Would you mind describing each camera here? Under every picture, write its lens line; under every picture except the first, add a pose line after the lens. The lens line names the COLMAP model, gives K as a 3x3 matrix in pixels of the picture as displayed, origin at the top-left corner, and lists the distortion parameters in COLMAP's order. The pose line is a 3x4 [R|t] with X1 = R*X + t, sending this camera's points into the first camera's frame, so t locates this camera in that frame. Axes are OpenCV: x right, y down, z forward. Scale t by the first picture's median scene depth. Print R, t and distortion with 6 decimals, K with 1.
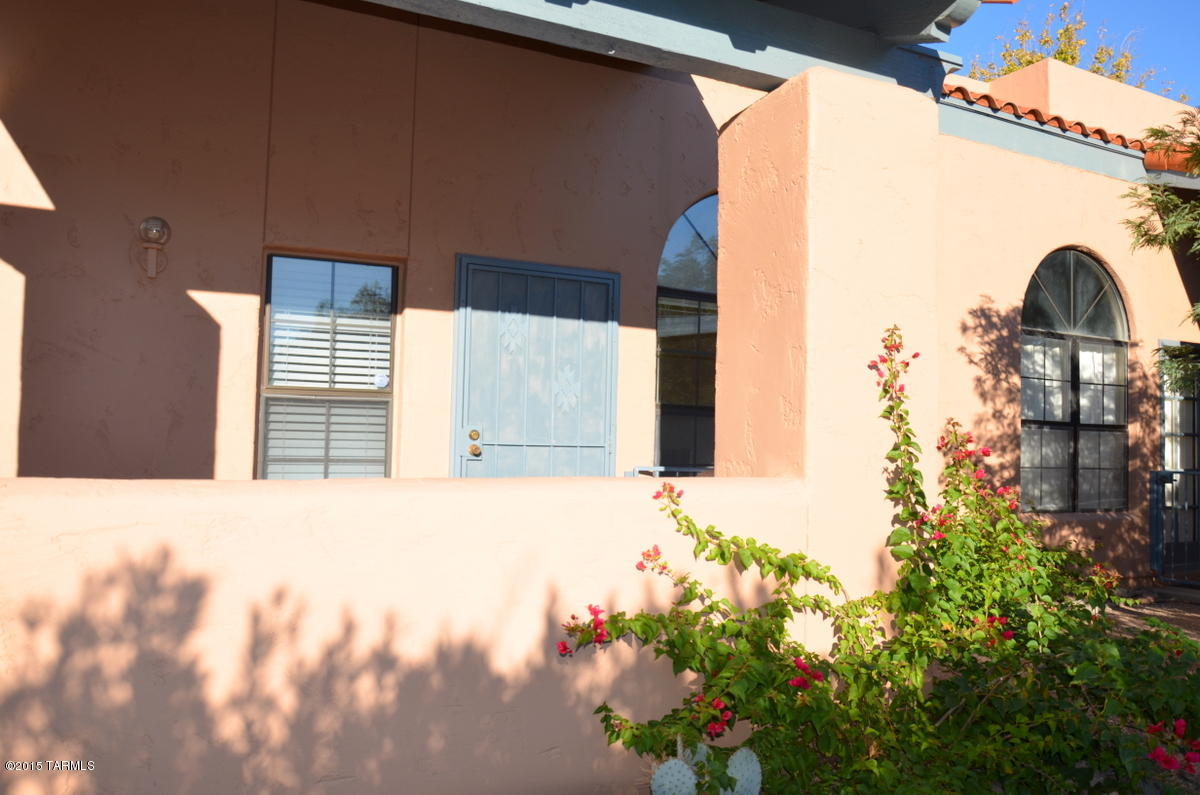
lens RADIAL K [[928.4, 0, 634.2], [0, 928.4, 404.5], [0, 0, 1]] dist [-0.055945, 0.009159]
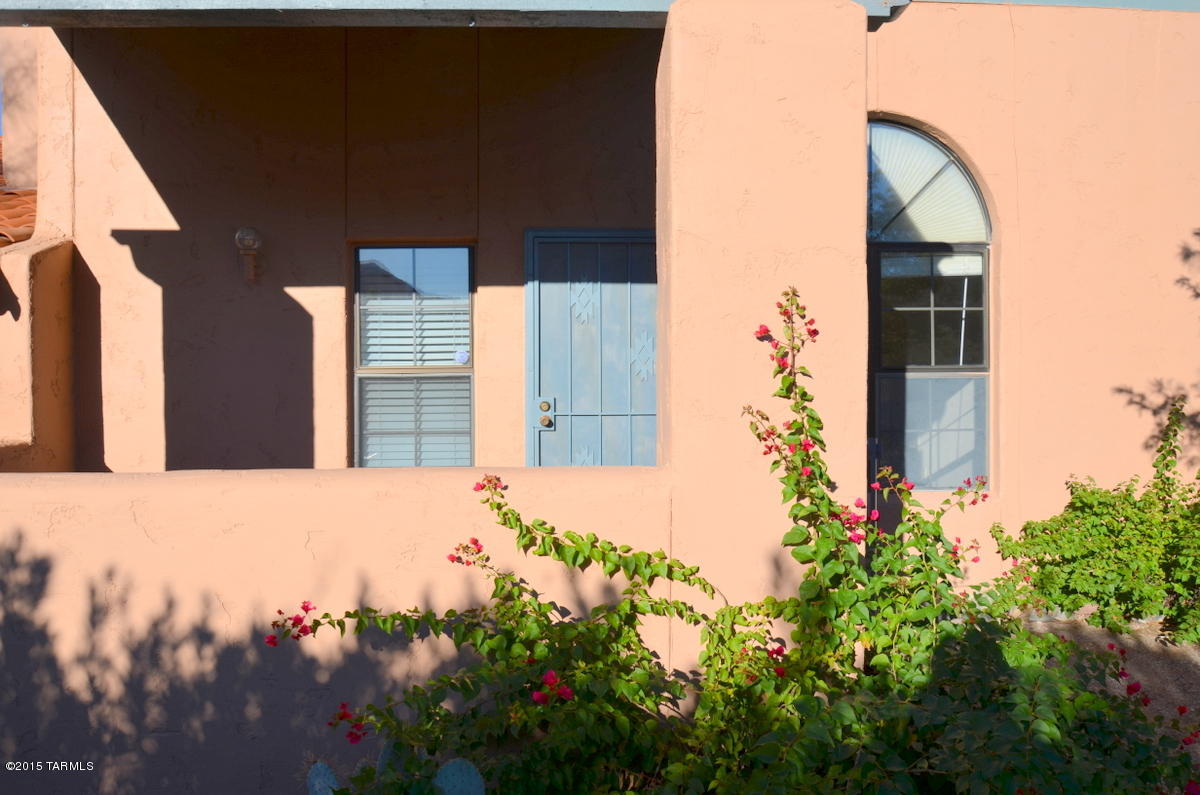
lens RADIAL K [[928.4, 0, 634.2], [0, 928.4, 404.5], [0, 0, 1]] dist [-0.055945, 0.009159]
pose [[0.907953, -0.014159, -0.418833, 0.565498], [0.040928, 0.997647, 0.055000, -0.034853], [0.417068, -0.067079, 0.906396, 0.188344]]
